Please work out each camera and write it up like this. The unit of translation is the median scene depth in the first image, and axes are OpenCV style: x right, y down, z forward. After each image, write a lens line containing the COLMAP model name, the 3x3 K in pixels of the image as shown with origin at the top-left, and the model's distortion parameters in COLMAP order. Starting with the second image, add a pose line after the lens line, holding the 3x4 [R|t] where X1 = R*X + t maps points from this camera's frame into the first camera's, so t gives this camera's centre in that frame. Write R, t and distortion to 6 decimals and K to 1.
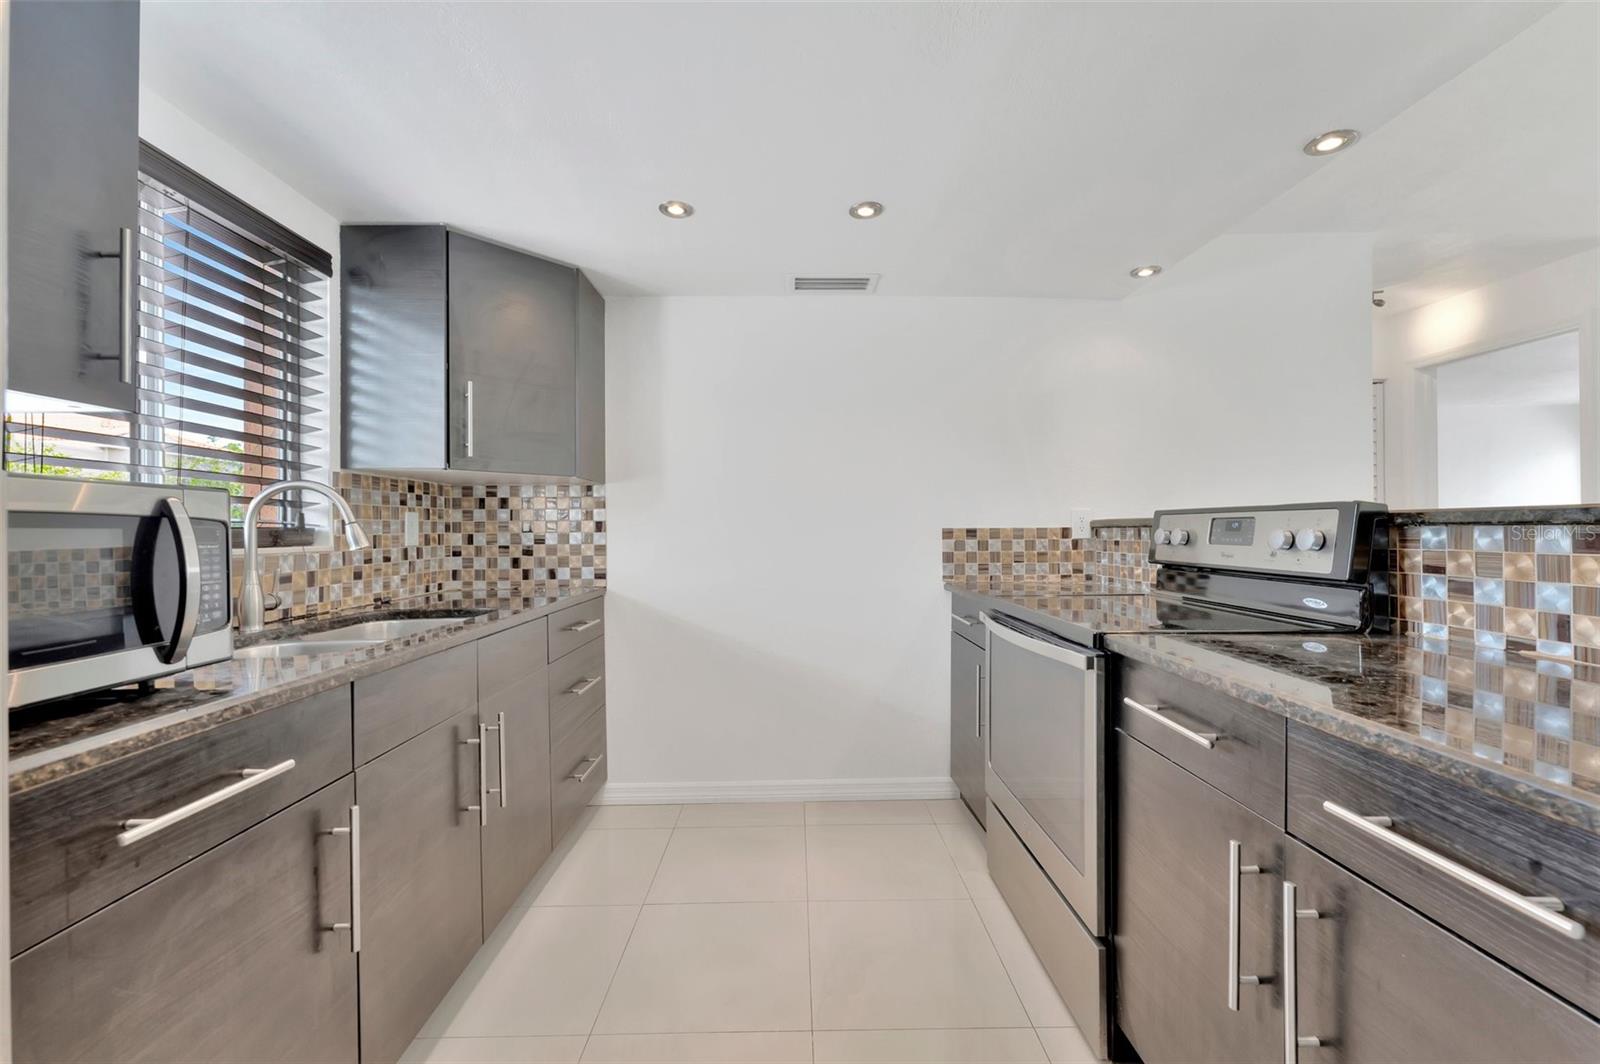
lens RADIAL K [[642.0, 0, 801.5], [0, 642.0, 538.9], [0, 0, 1]] dist [0.002169, -0.000350]
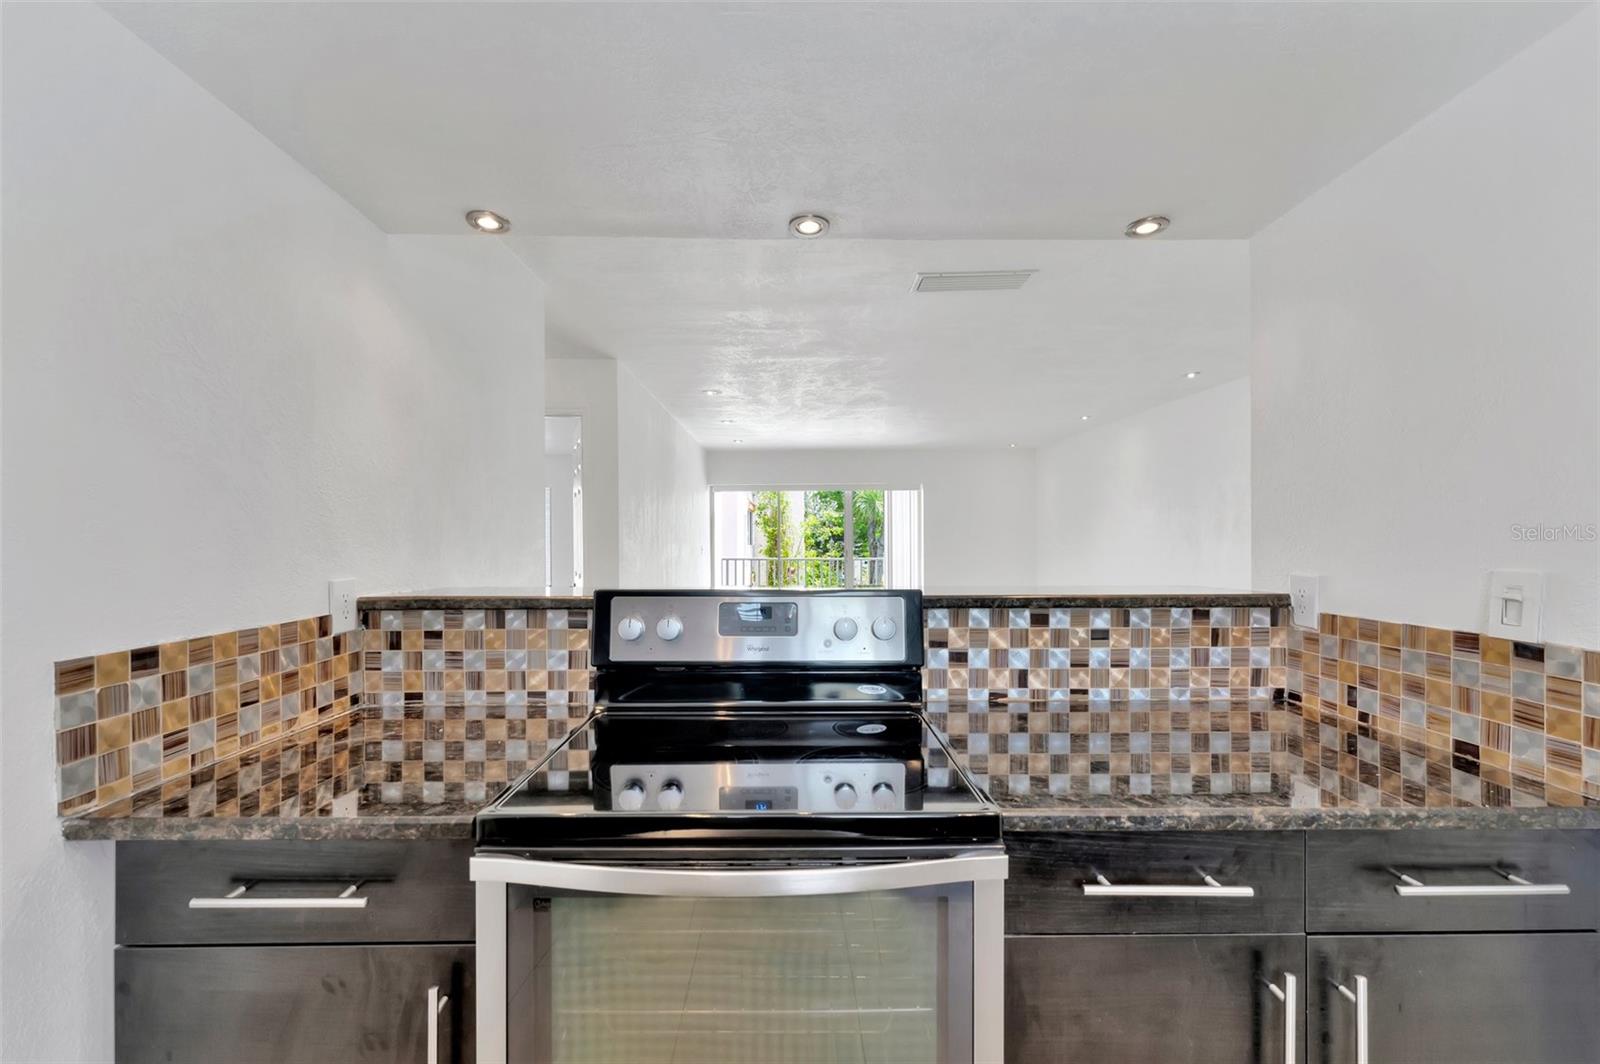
lens RADIAL K [[642.0, 0, 801.1], [0, 642.0, 536.8], [0, 0, 1]] dist [0.002169, -0.000350]
pose [[0.005403, 0.002805, 0.999981, -0.118430], [0.014223, 0.999895, -0.002881, -0.077307], [-0.999884, 0.014238, 0.005362, 0.616073]]
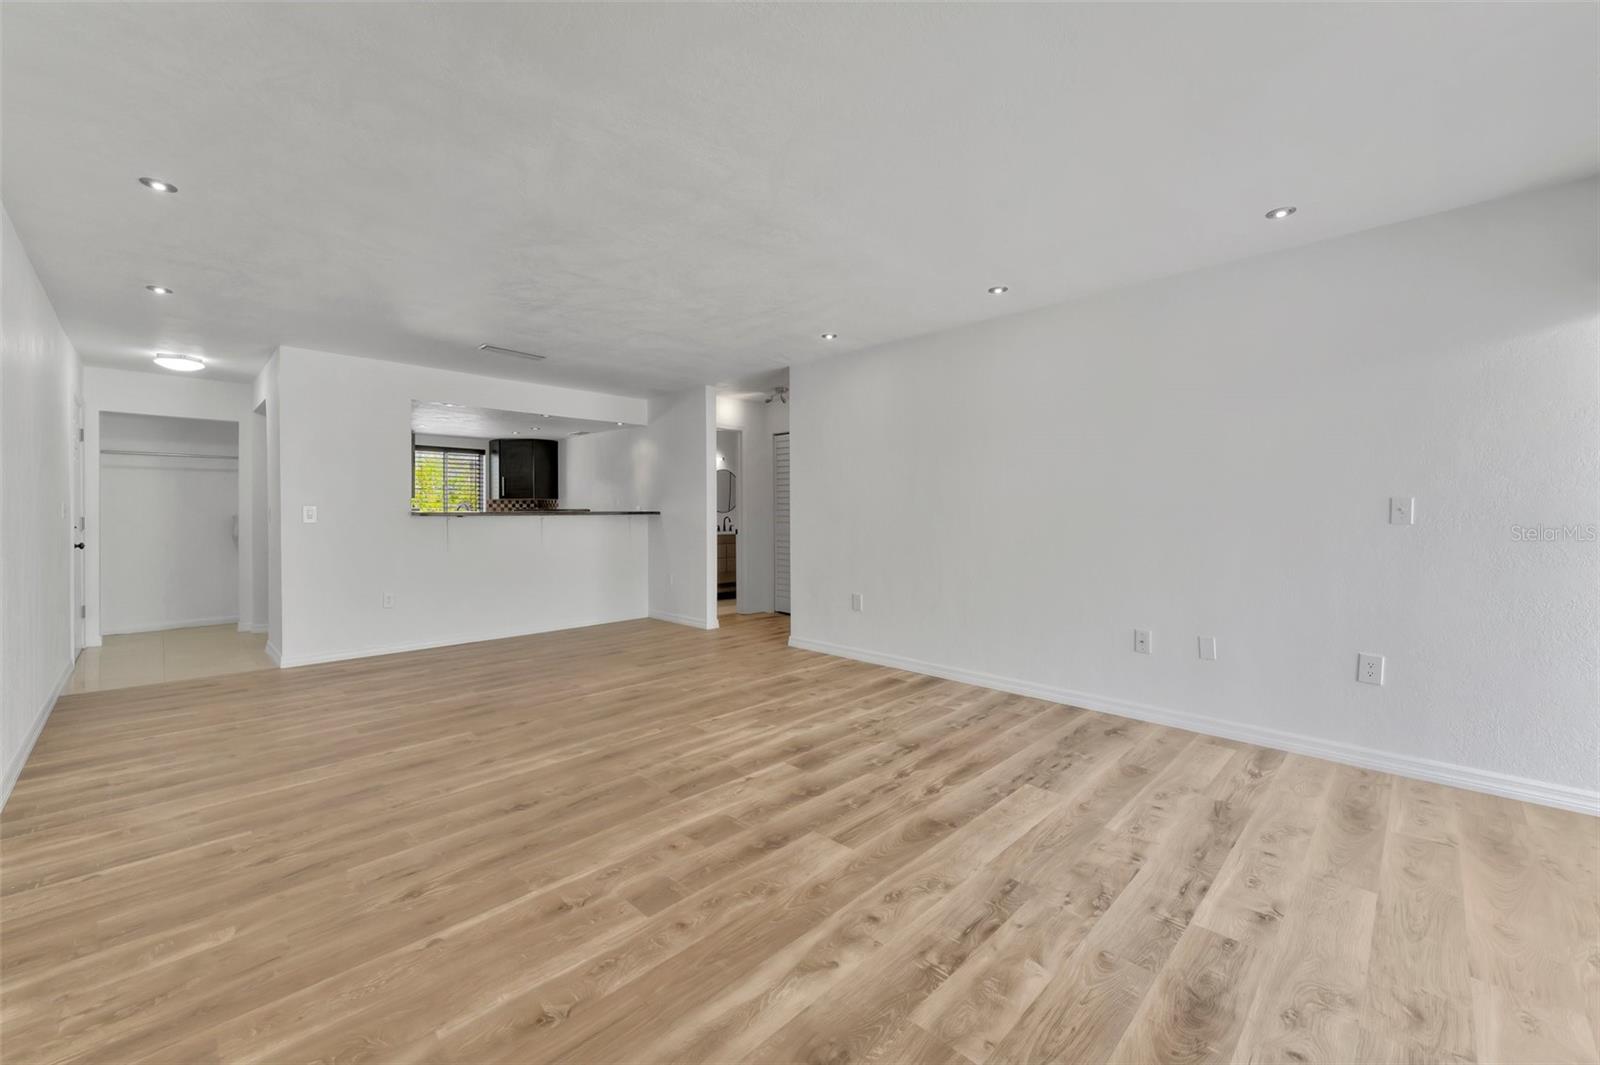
lens RADIAL K [[642.0, 0, 810.9], [0, 642.0, 529.6], [0, 0, 1]] dist [0.002169, -0.000350]
pose [[0.702856, 0.024242, -0.710919, 2.875200], [-0.008409, 0.999632, 0.025773, -0.025945], [0.711283, -0.012137, 0.702801, -0.357849]]
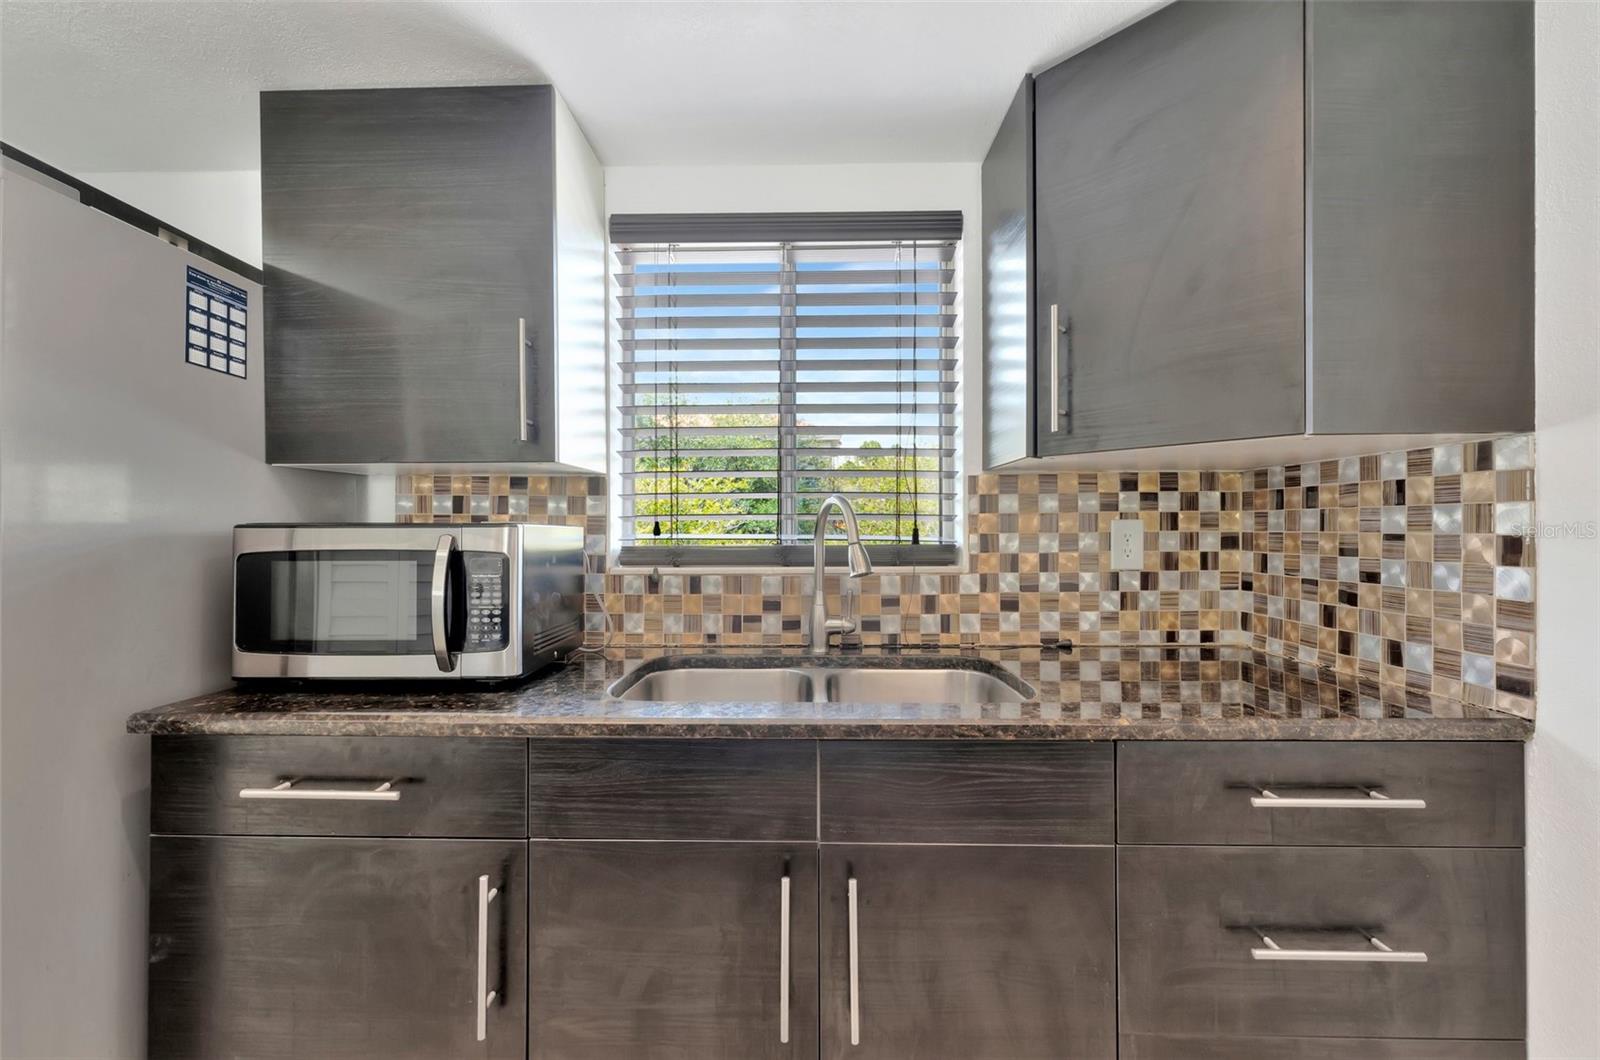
lens RADIAL K [[642.0, 0, 794.0], [0, 642.0, 530.5], [0, 0, 1]] dist [0.002169, -0.000350]
pose [[-0.048957, 0.013355, -0.998712, 0.073164], [-0.003334, 0.999903, 0.013534, -0.034214], [0.998795, 0.003992, -0.048908, 0.610802]]
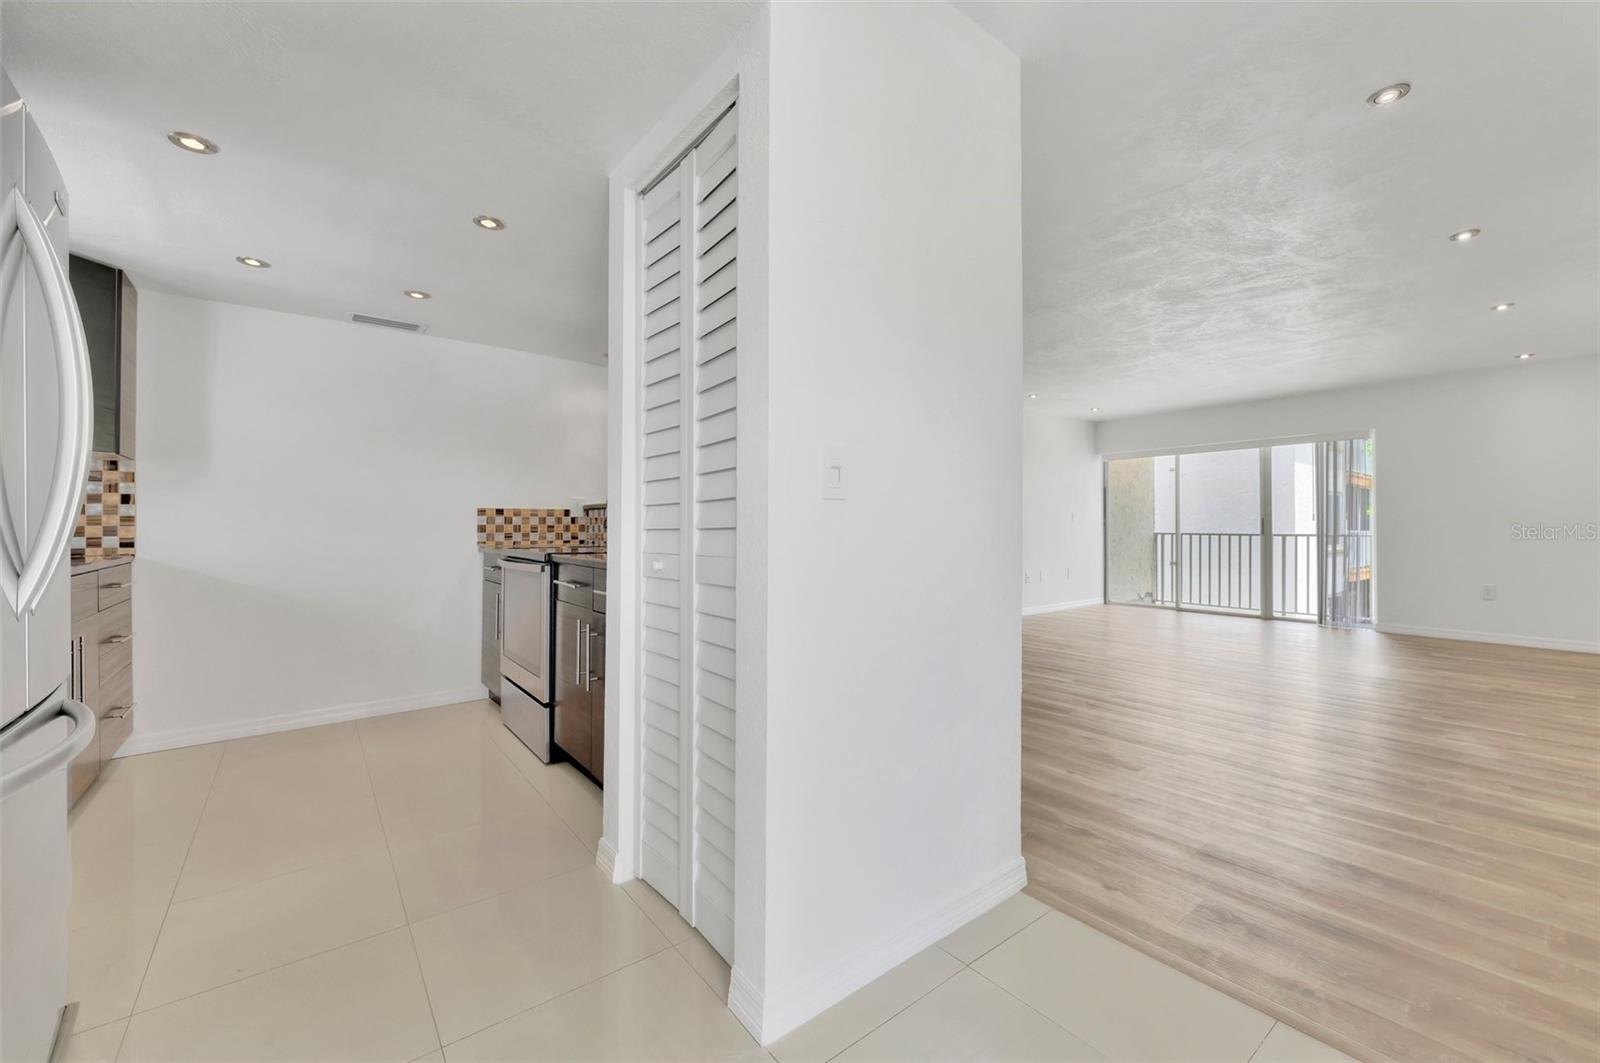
lens RADIAL K [[642.0, 0, 806.9], [0, 642.0, 520.6], [0, 0, 1]] dist [0.002169, -0.000350]
pose [[0.790630, 0.010802, 0.612198, -0.071443], [0.001851, 0.999798, -0.020032, 0.041215], [-0.612291, 0.016971, 0.790450, -0.562134]]
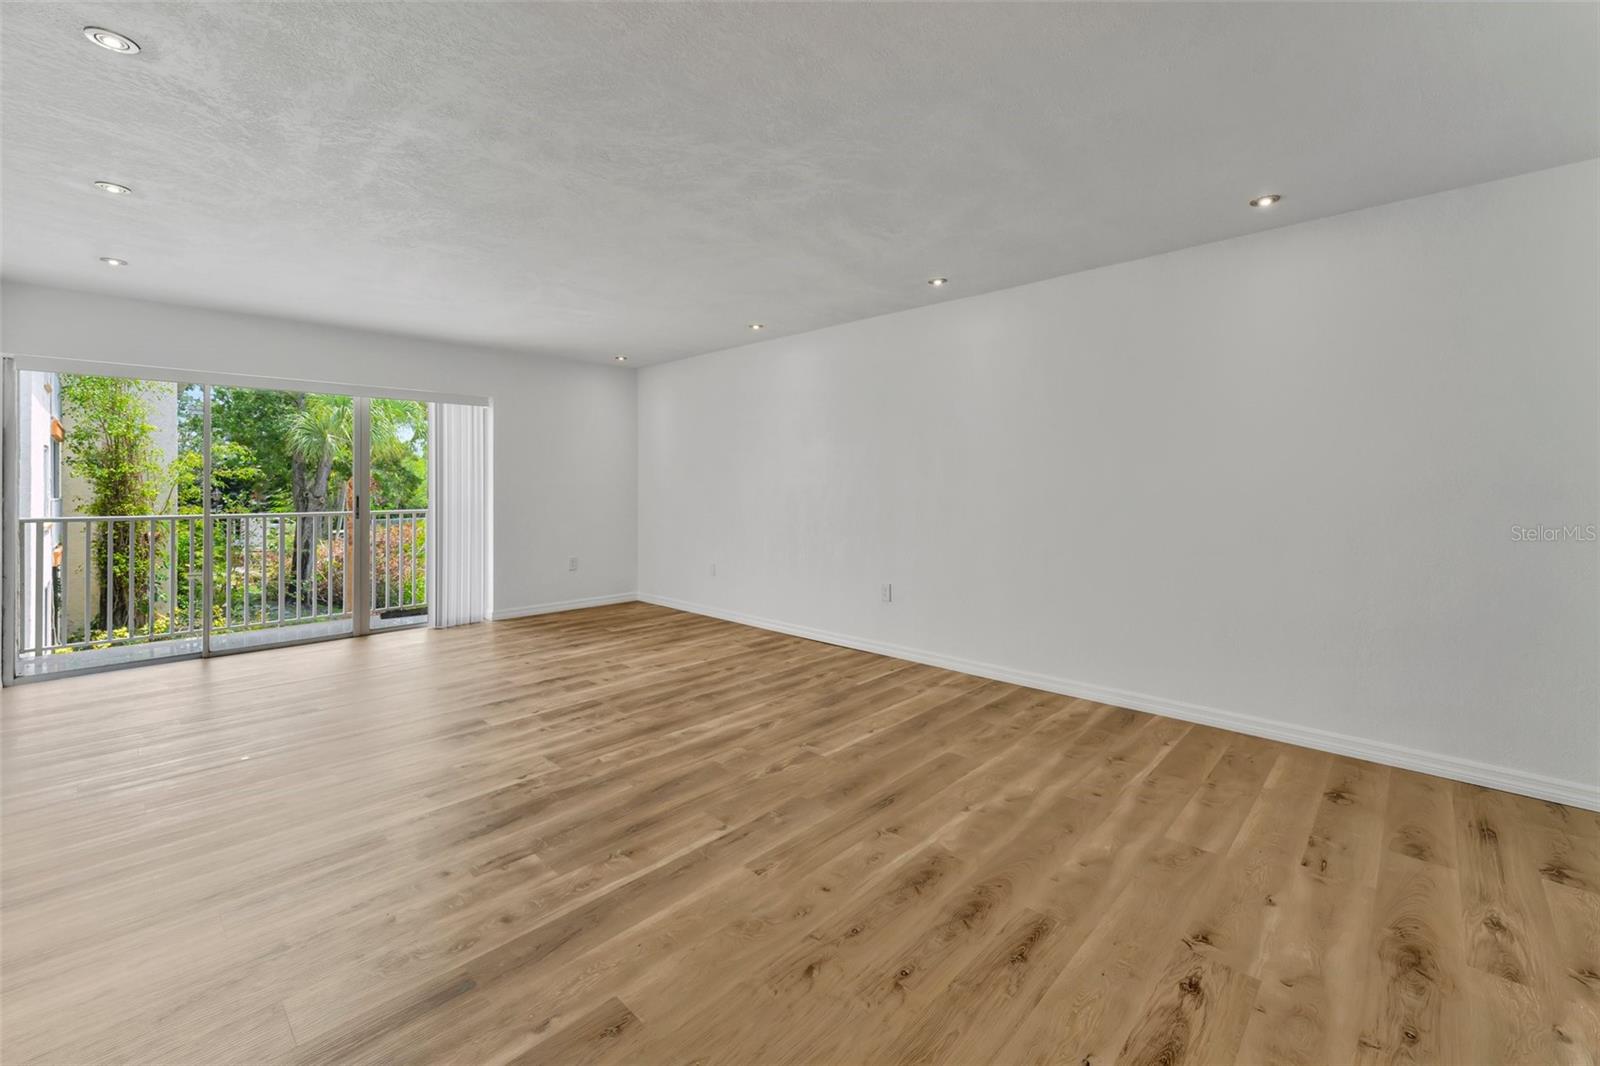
lens RADIAL K [[643.3, 0, 815.2], [0, 643.3, 498.0], [0, 0, 1]] dist [0.000141, -0.000085]
pose [[-0.717874, -0.008544, 0.696121, 0.756992], [0.008015, 0.999757, 0.020536, -0.043550], [-0.696127, 0.020321, -0.717631, 0.836704]]
